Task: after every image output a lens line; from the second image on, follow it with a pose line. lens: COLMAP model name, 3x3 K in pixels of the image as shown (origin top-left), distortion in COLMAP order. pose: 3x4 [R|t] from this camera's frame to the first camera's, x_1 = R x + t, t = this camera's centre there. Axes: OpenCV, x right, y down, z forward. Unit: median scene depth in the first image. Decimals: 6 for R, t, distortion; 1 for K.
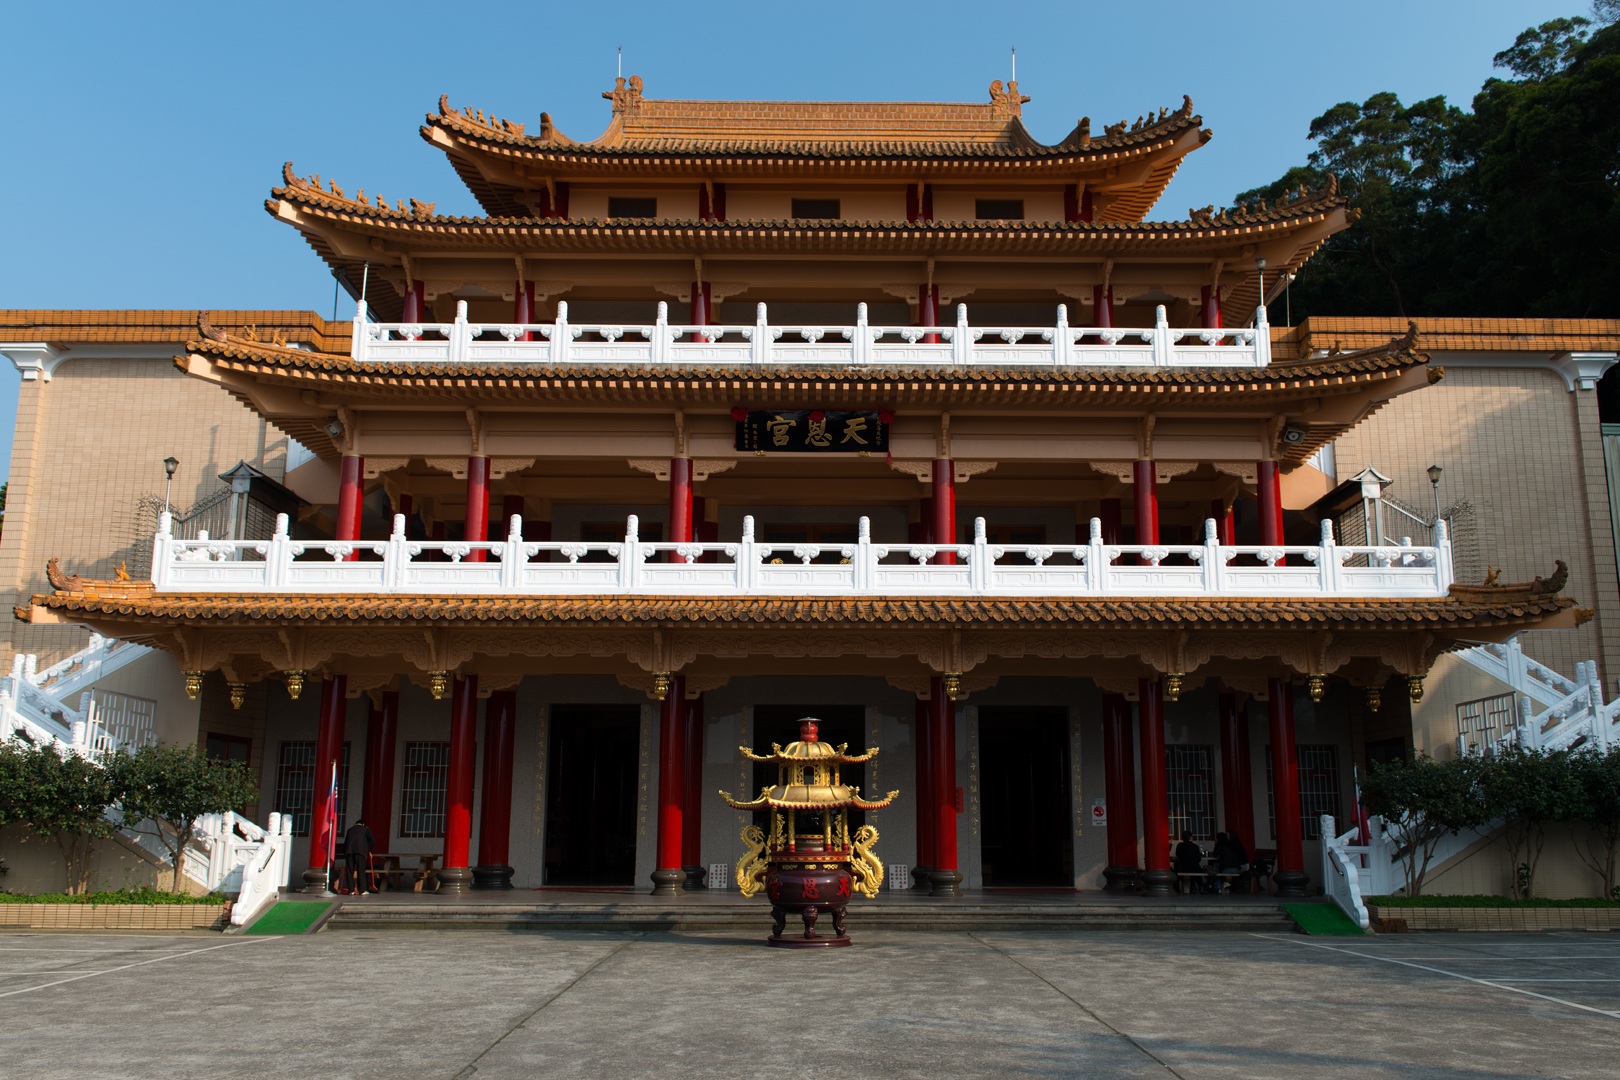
lens RADIAL K [[1260.9, 0, 835.9], [0, 1260.9, 600.6], [0, 0, 1]] dist [-0.006425, 0.003540]
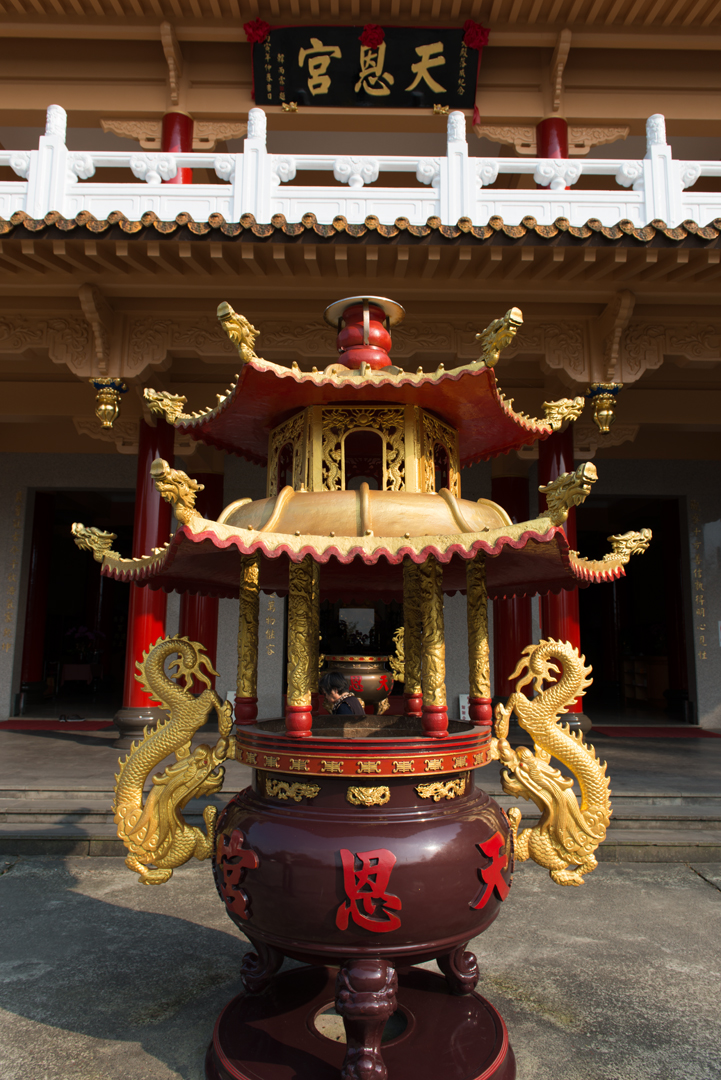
lens RADIAL K [[723.4, 0, 361.4], [0, 723.4, 541.9], [0, 0, 1]] dist [-0.004929, -0.000665]
pose [[0.999910, 0.008549, -0.010347, -0.015912], [-0.008195, 0.999396, 0.033761, 0.118742], [0.010630, -0.033673, 0.999376, 0.657312]]
